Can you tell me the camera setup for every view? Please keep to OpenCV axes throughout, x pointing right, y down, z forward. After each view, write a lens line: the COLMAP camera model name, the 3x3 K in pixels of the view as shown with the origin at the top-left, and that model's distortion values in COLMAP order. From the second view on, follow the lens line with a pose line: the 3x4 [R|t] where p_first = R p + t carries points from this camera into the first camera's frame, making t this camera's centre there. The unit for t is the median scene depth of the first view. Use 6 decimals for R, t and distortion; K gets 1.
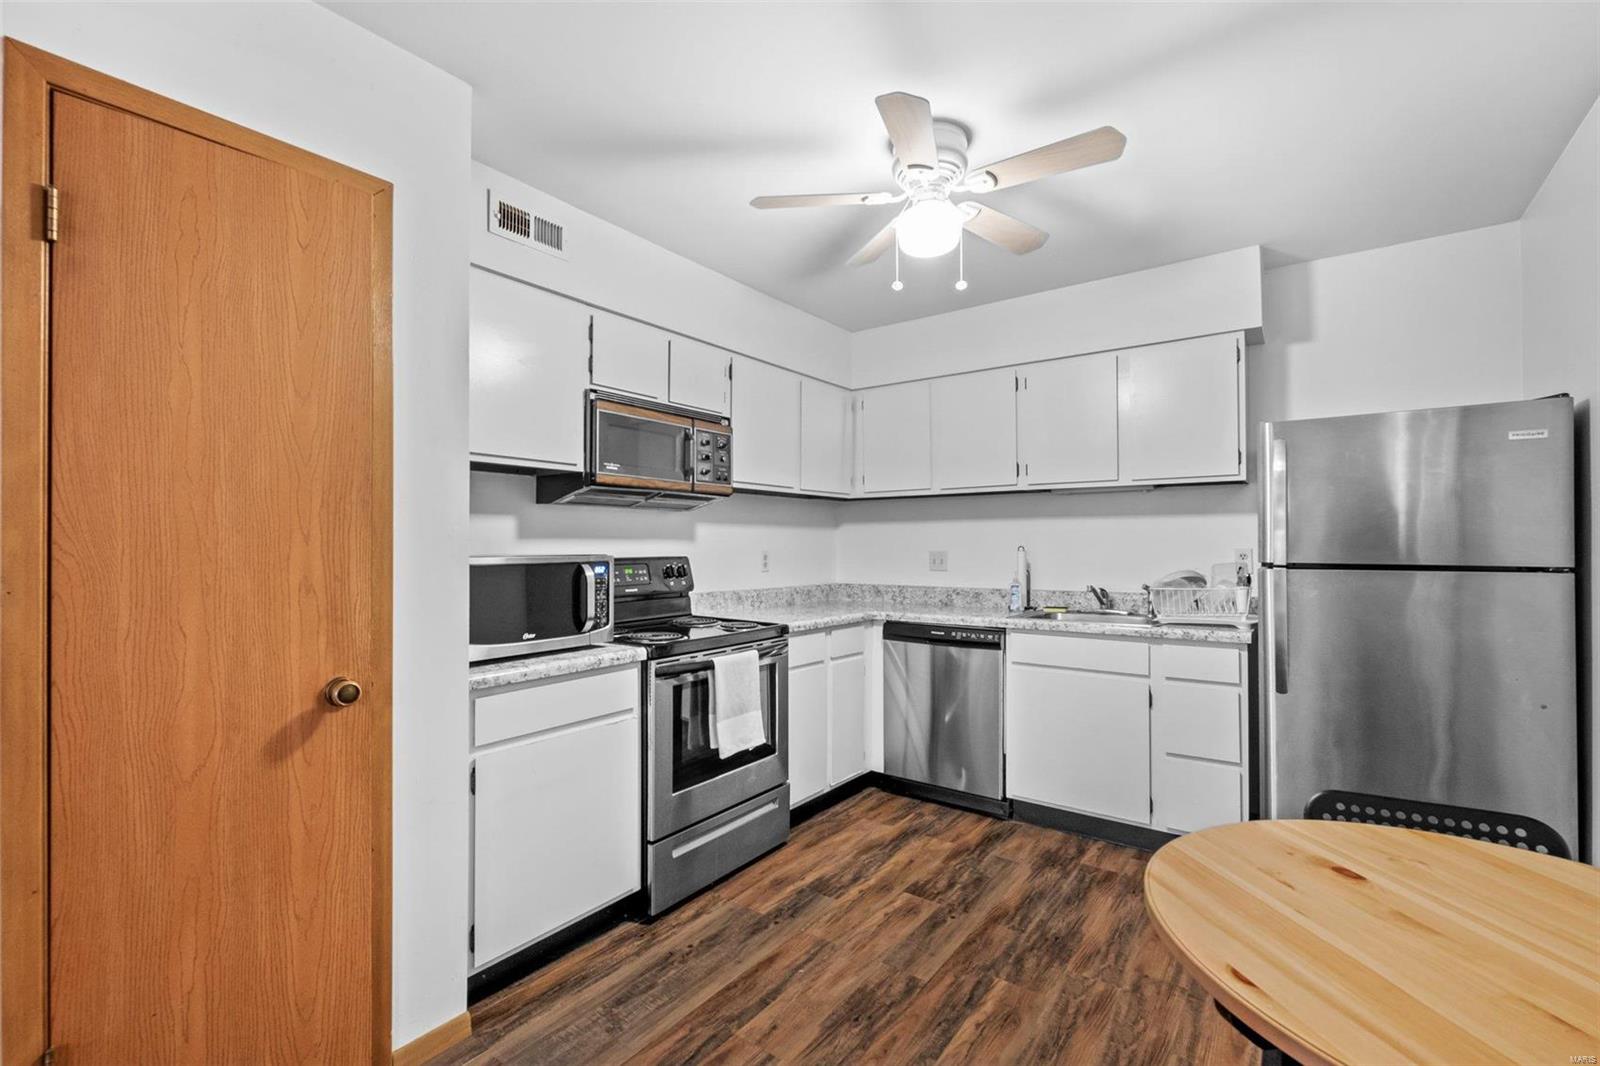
lens RADIAL K [[709.1, 0, 784.9], [0, 709.1, 535.3], [0, 0, 1]] dist [-0.001088, -0.000287]
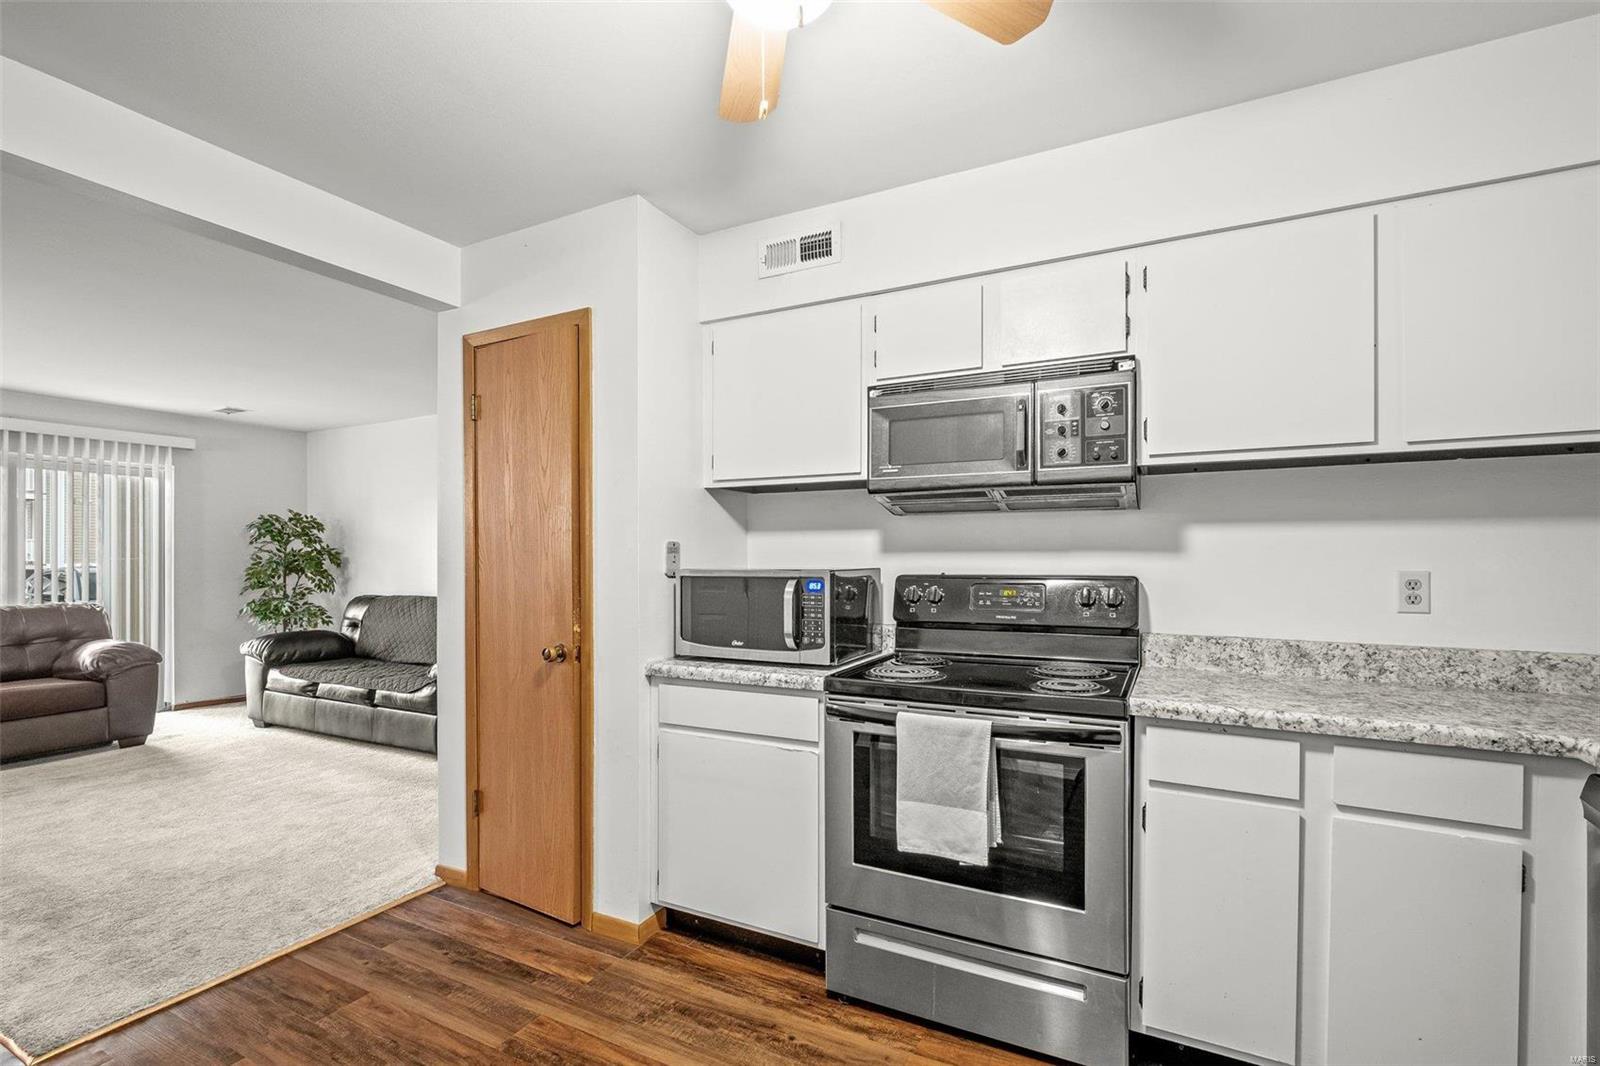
lens RADIAL K [[696.2, 0, 806.4], [0, 696.2, 558.9], [0, 0, 1]] dist [-0.000795, -0.000048]
pose [[0.179114, -0.000491, -0.983828, 0.631219], [0.012905, 0.999915, 0.001850, 0.010827], [0.983744, -0.013028, 0.179105, 0.814563]]
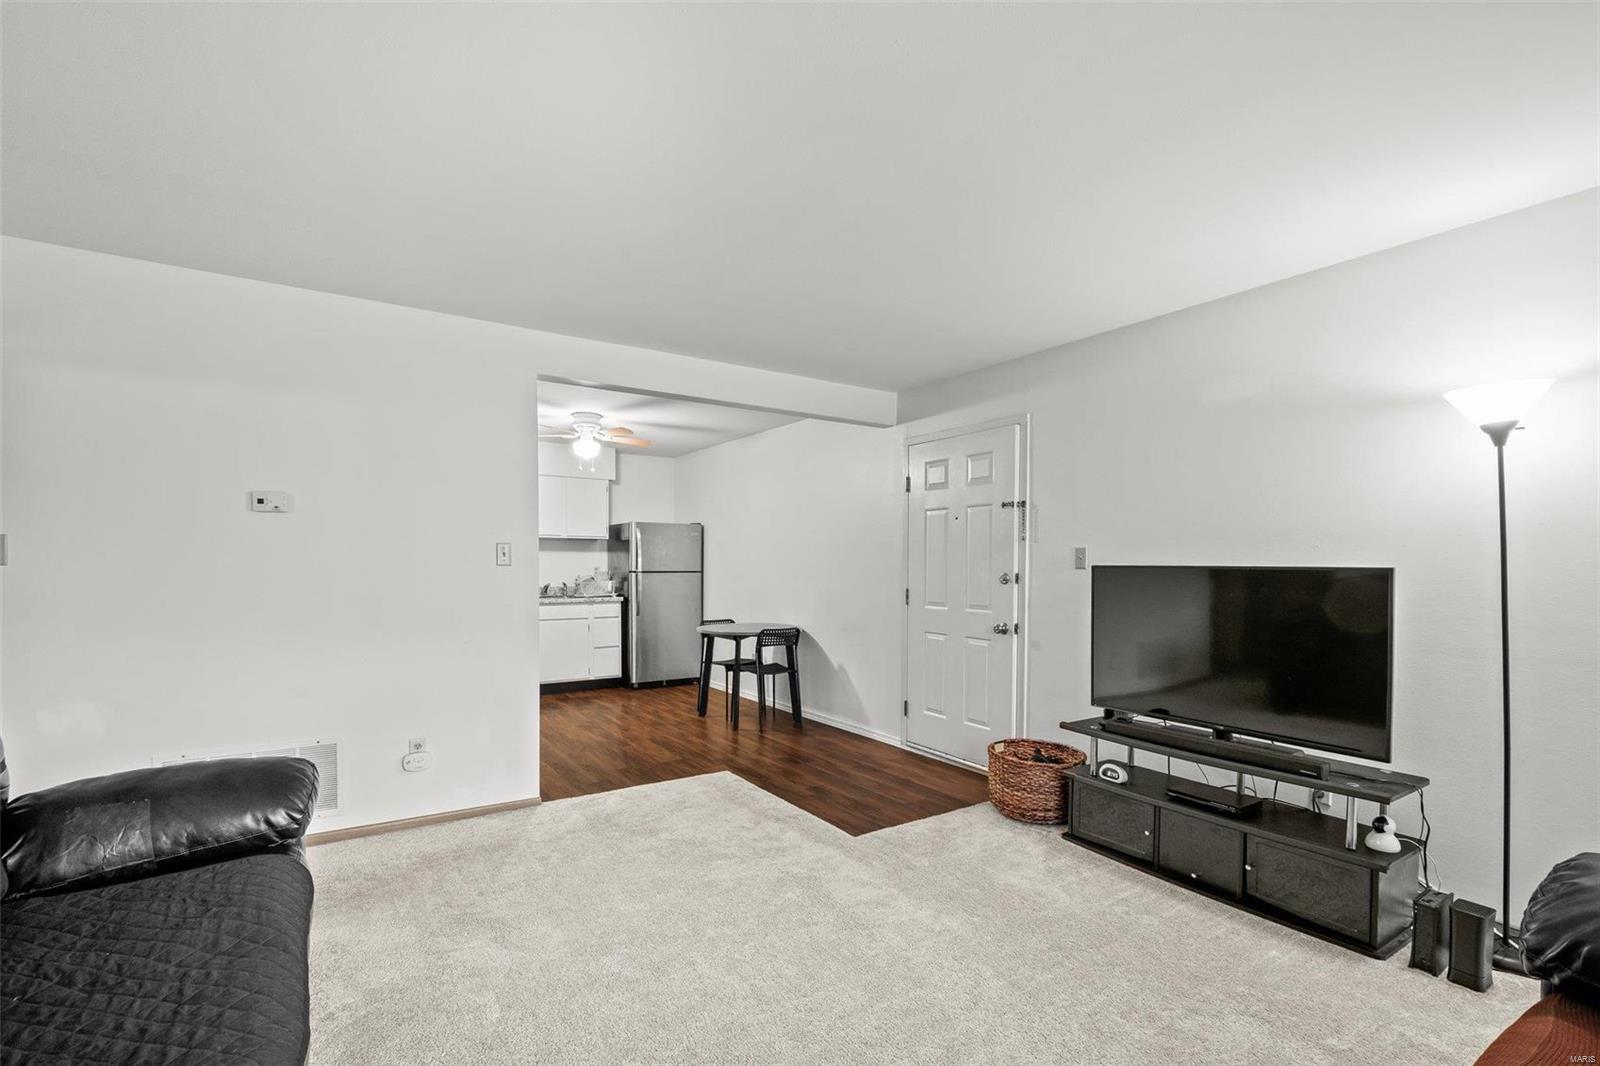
lens RADIAL K [[712.0, 0, 806.7], [0, 712.0, 580.3], [0, 0, 1]] dist [0.000049, -0.000019]
pose [[0.325354, -0.019752, 0.945386, -1.727331], [-0.014244, 0.999566, 0.025786, -0.006924], [-0.945485, -0.021856, 0.324932, -0.566236]]
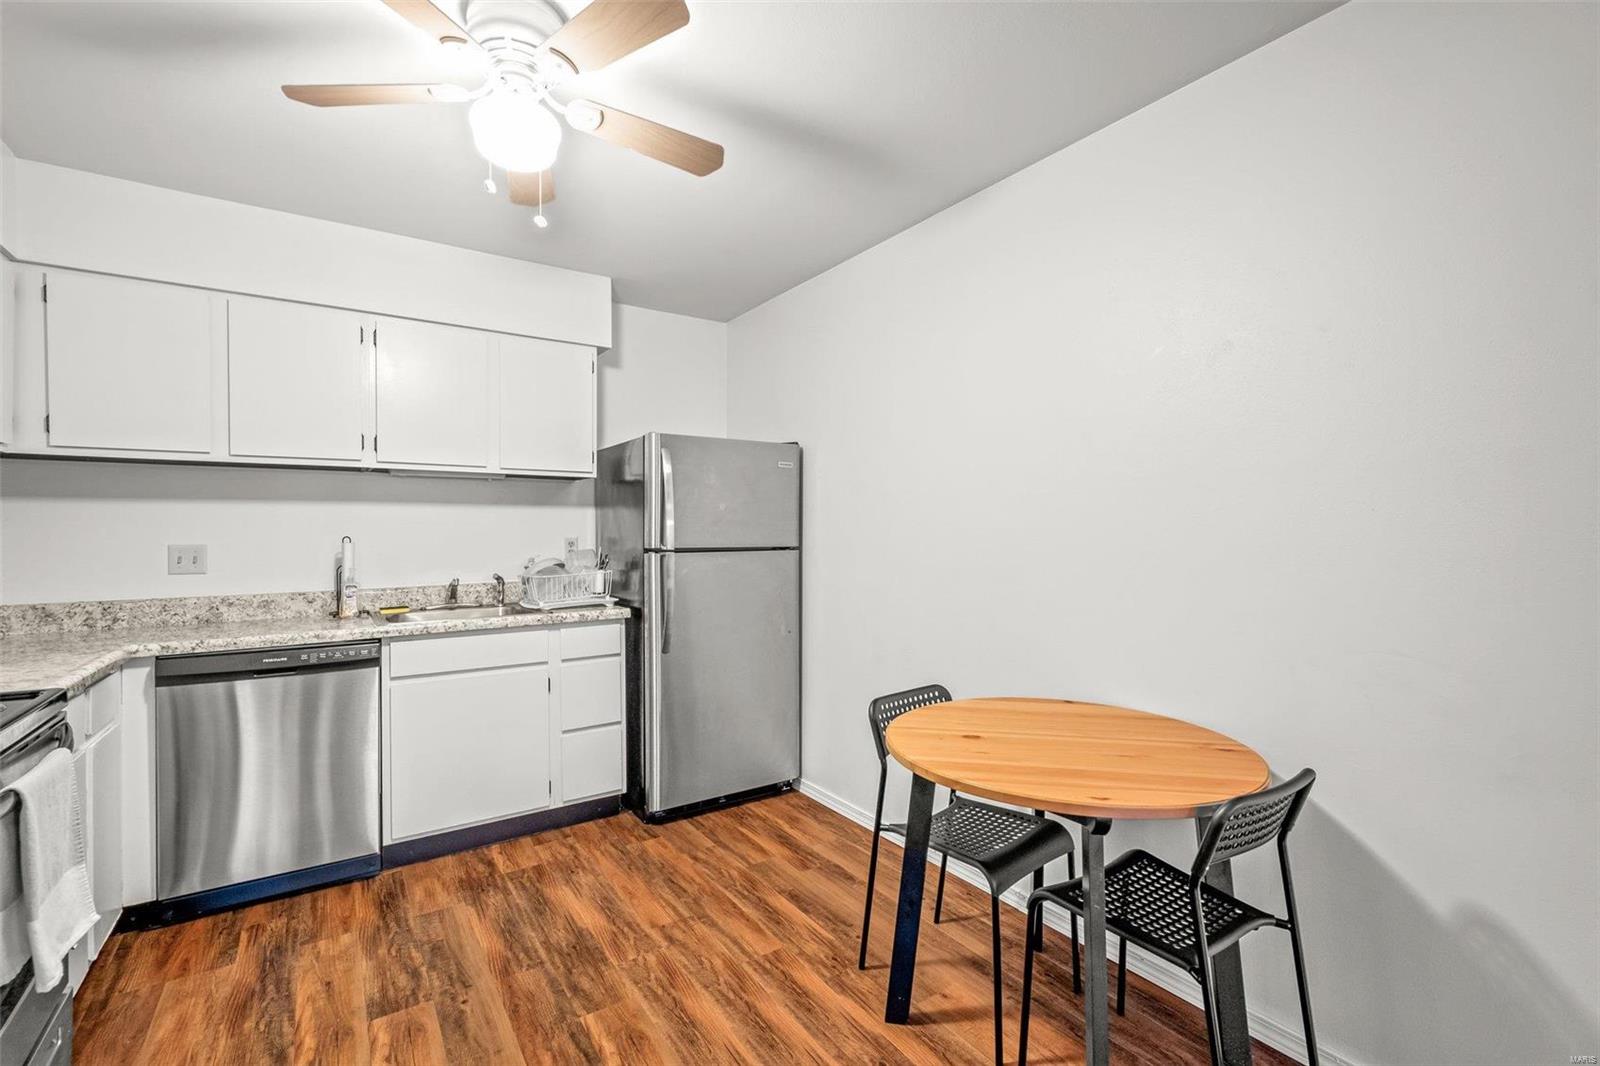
lens RADIAL K [[690.7, 0, 794.8], [0, 690.7, 536.1], [0, 0, 1]] dist [0.000041, 0.000017]
pose [[0.323729, -0.004861, 0.946138, -0.347475], [-0.008749, 0.999929, 0.008131, 0.005354], [-0.946110, -0.010910, 0.323663, 0.373476]]
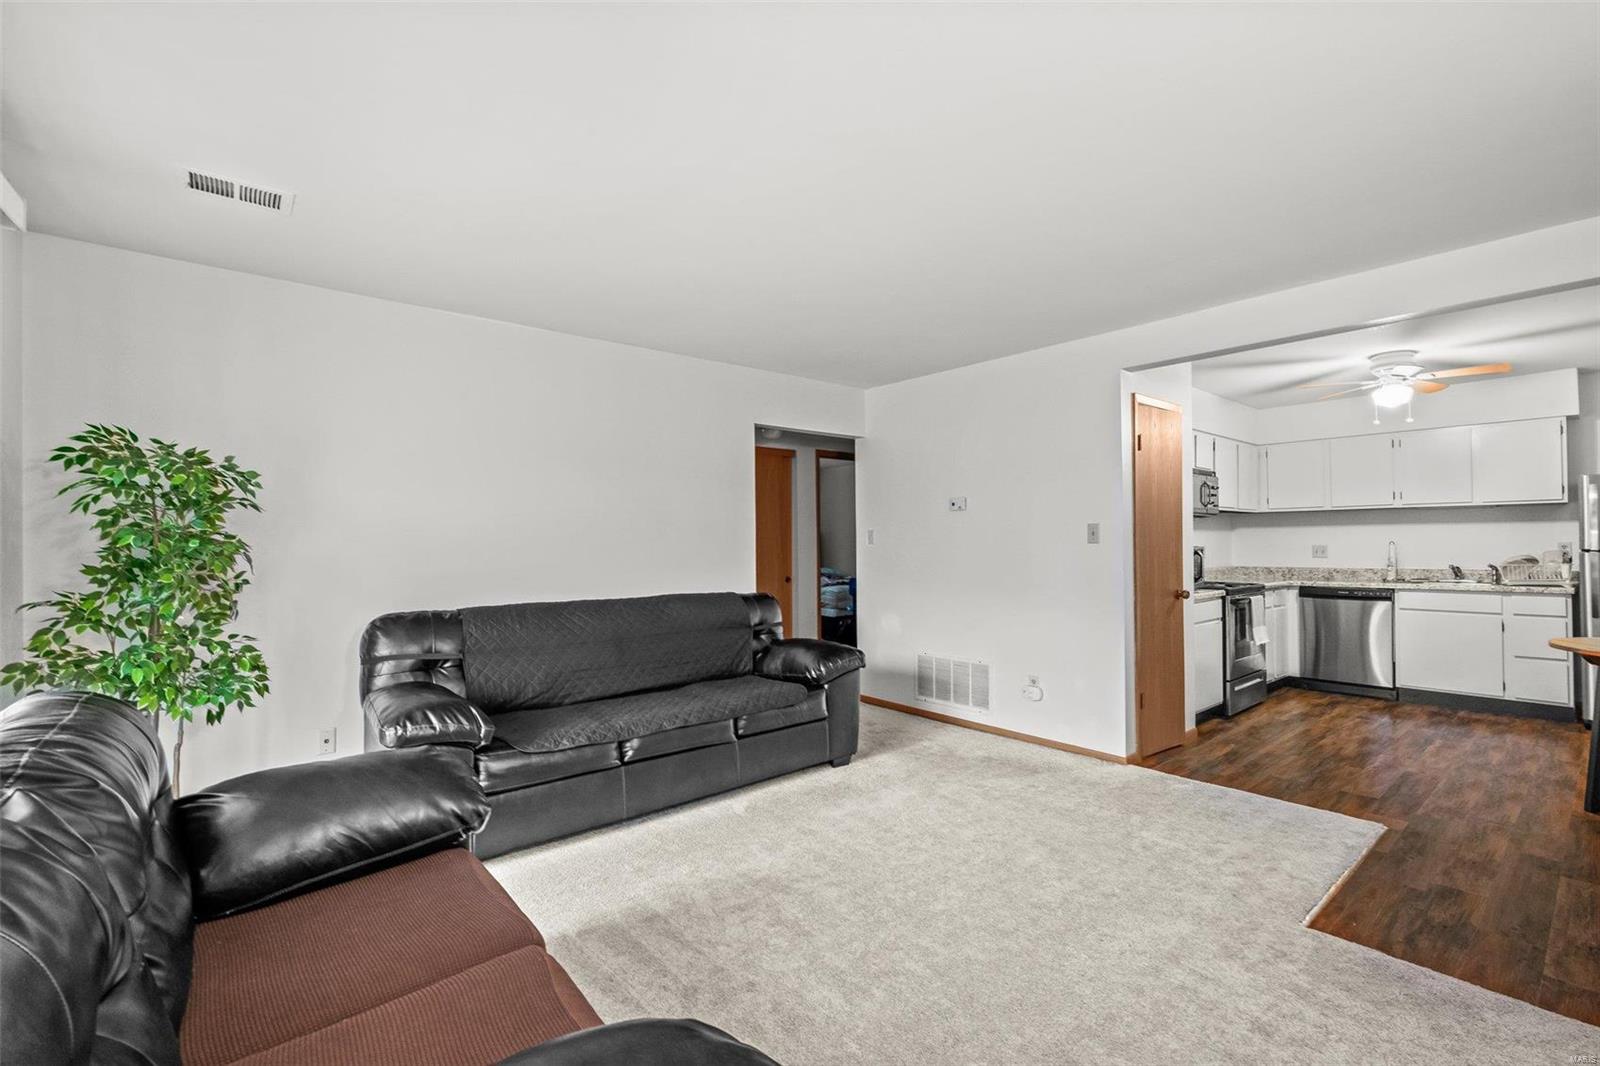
lens RADIAL K [[707.2, 0, 773.8], [0, 707.2, 534.5], [0, 0, 1]] dist [-0.000820, -0.000127]
pose [[0.971434, -0.008340, -0.237165, -0.927286], [0.008378, 0.999965, -0.000847, -0.015993], [0.237163, -0.001164, 0.971469, -1.276573]]
